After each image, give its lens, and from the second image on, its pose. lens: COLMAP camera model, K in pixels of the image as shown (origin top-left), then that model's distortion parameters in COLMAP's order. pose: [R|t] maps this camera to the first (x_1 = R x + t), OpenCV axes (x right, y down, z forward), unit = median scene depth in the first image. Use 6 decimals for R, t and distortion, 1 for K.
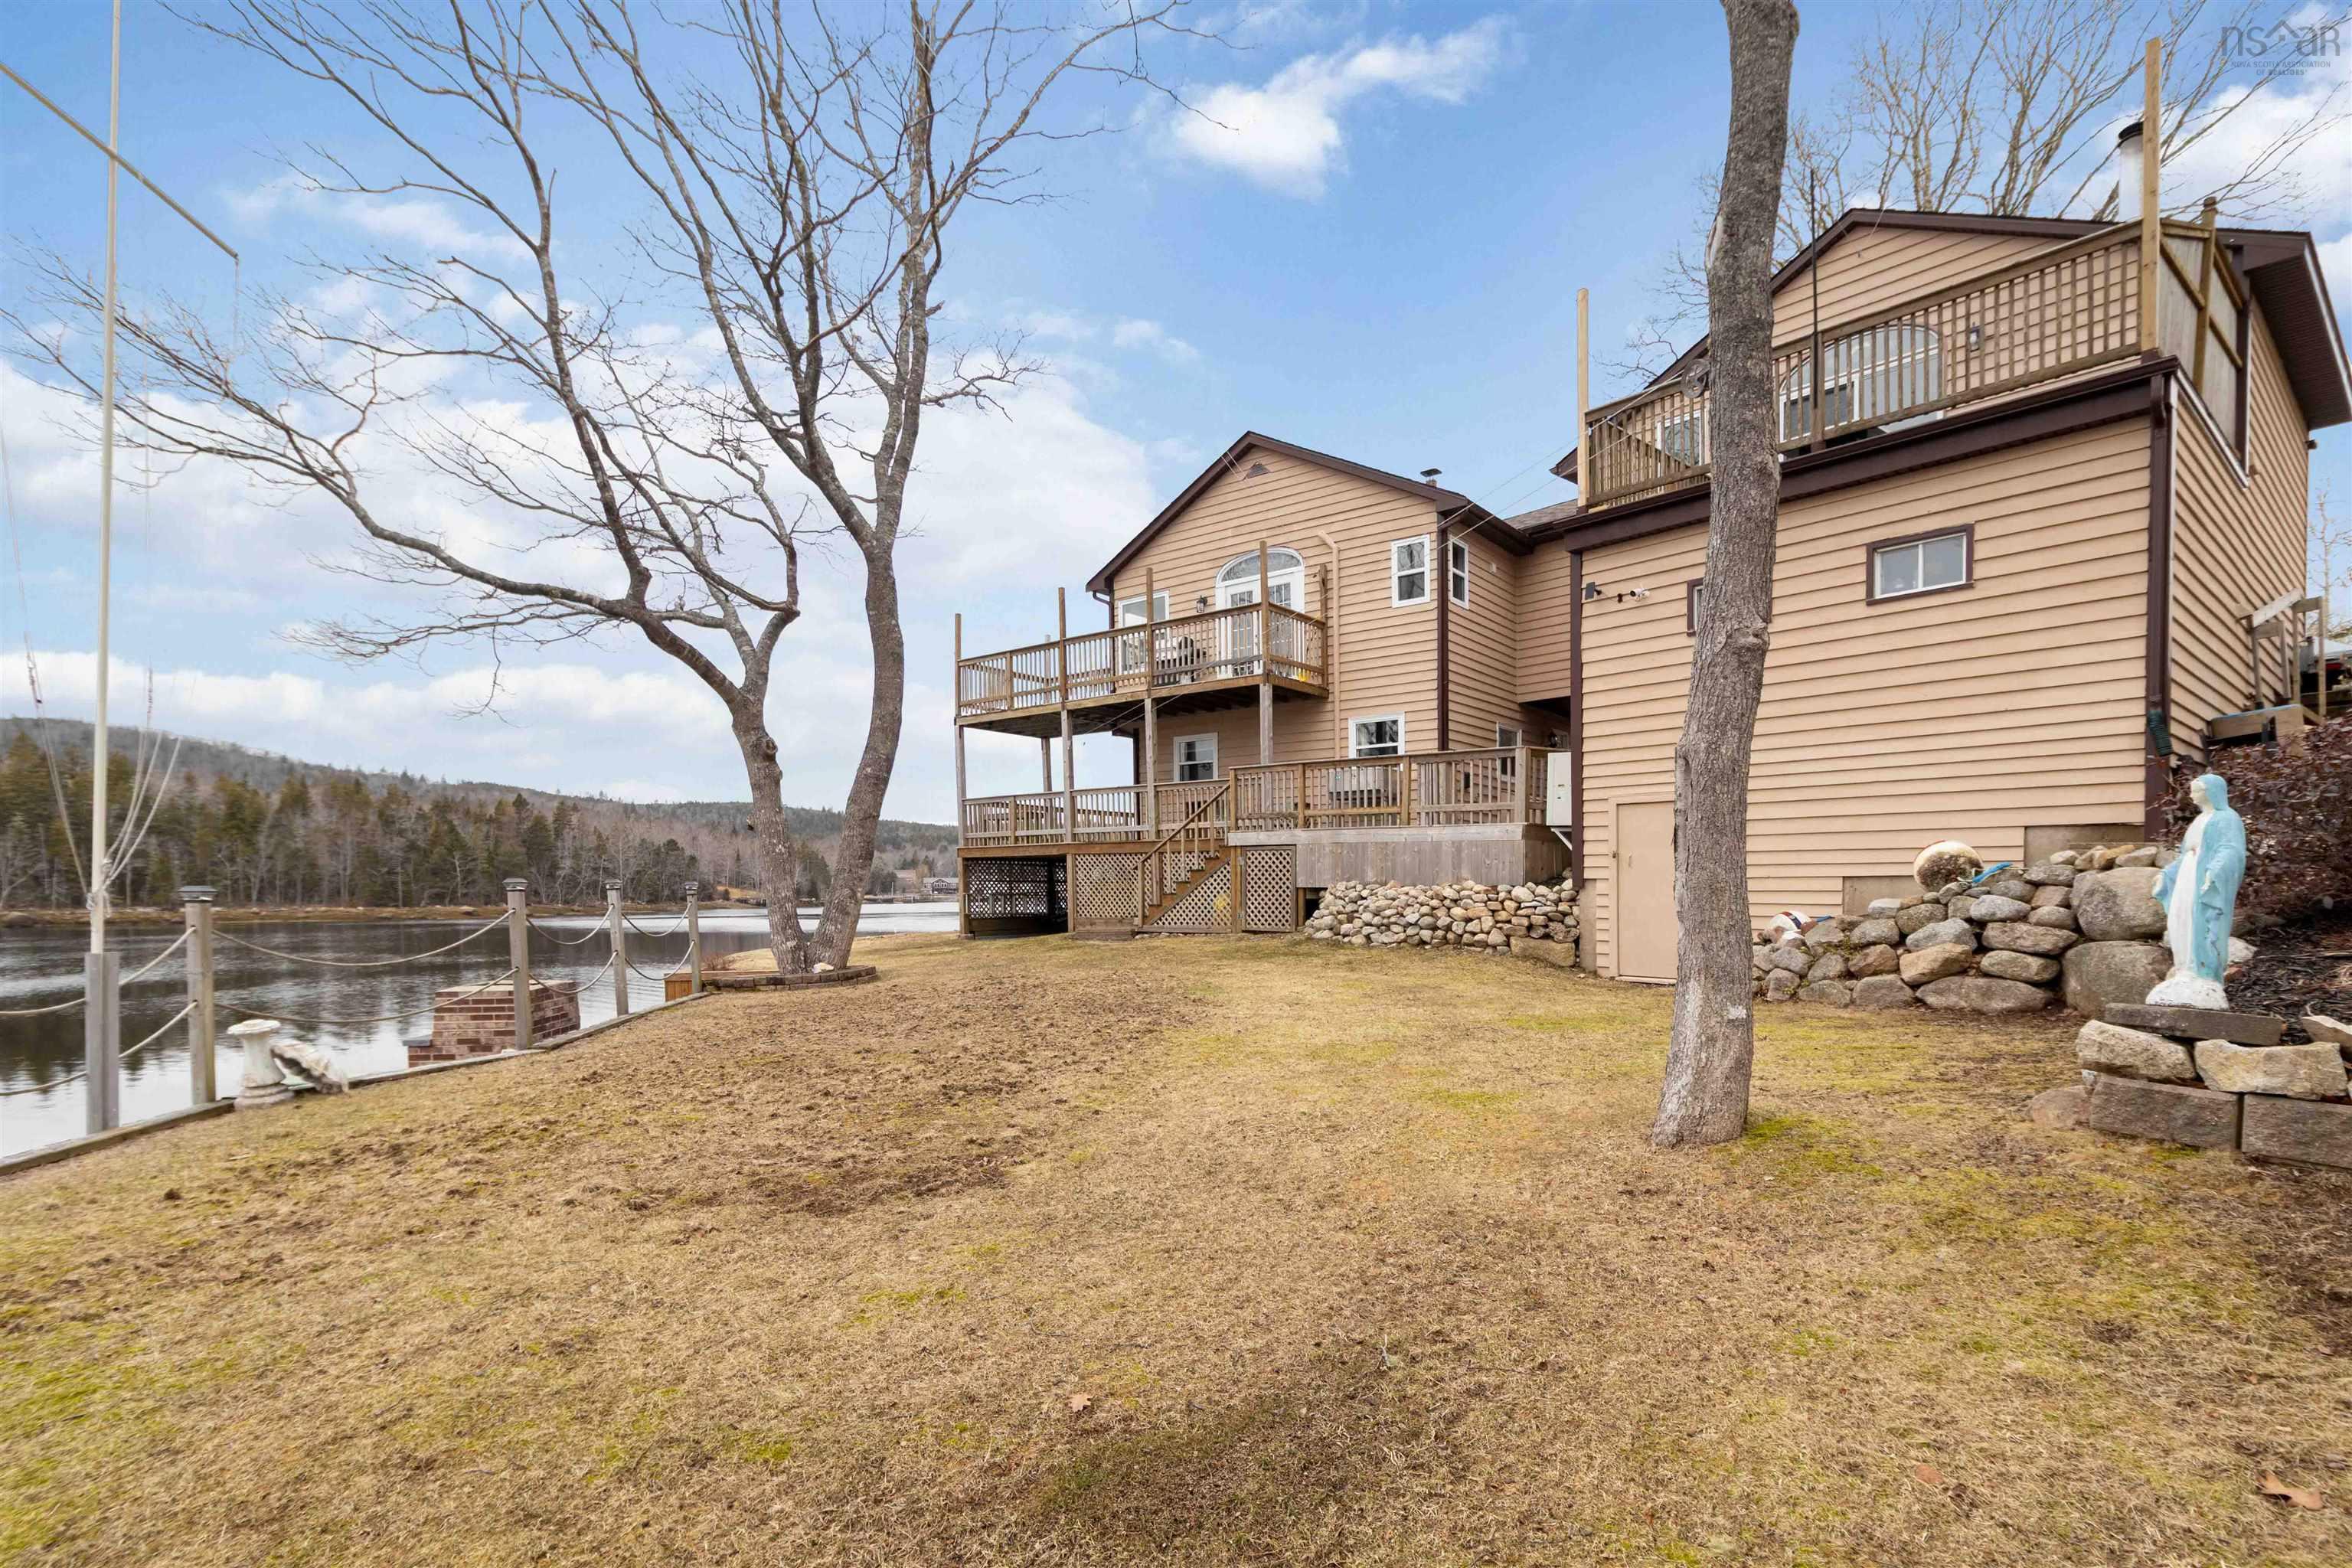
lens RADIAL K [[1083.2, 0, 1184.3], [0, 1083.2, 912.0], [0, 0, 1]] dist [0.005281, 0.000493]
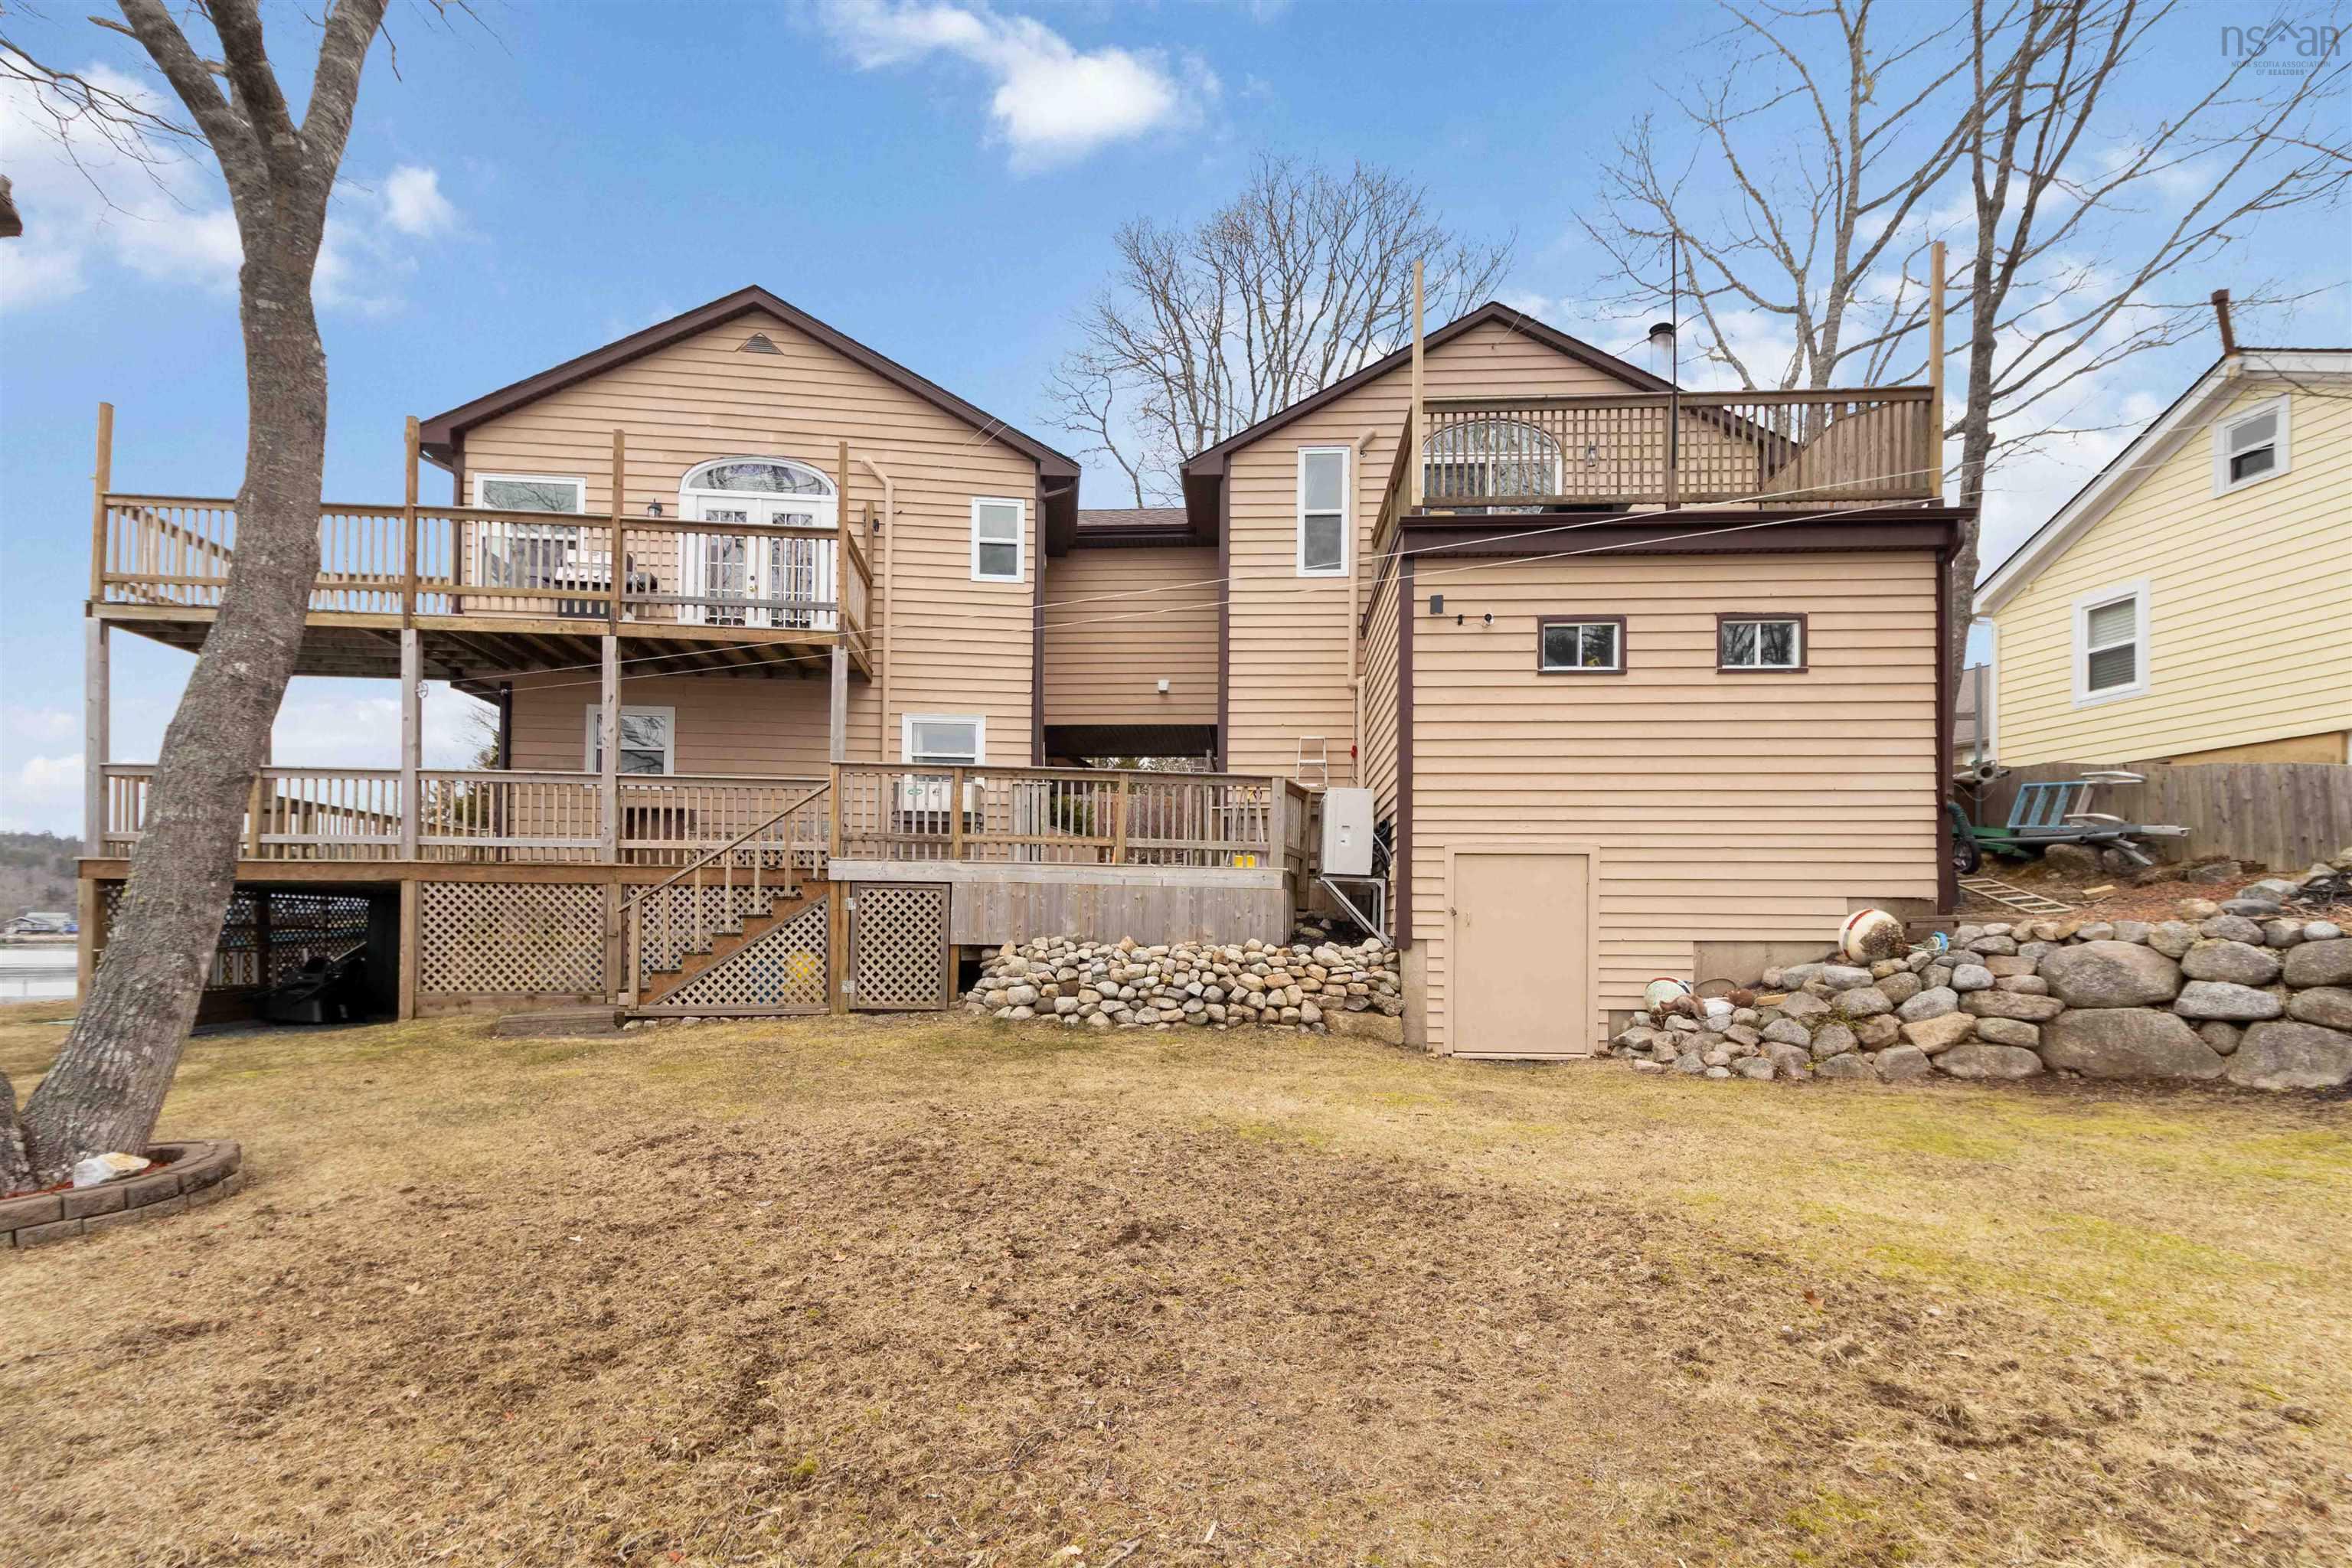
lens RADIAL K [[1106.1, 0, 1151.6], [0, 1106.1, 893.8], [0, 0, 1]] dist [0.002993, 0.000848]
pose [[0.720323, 0.030612, 0.692963, -0.309586], [0.007402, 0.998630, -0.051809, -0.018619], [-0.693600, 0.042449, 0.719109, 0.426752]]
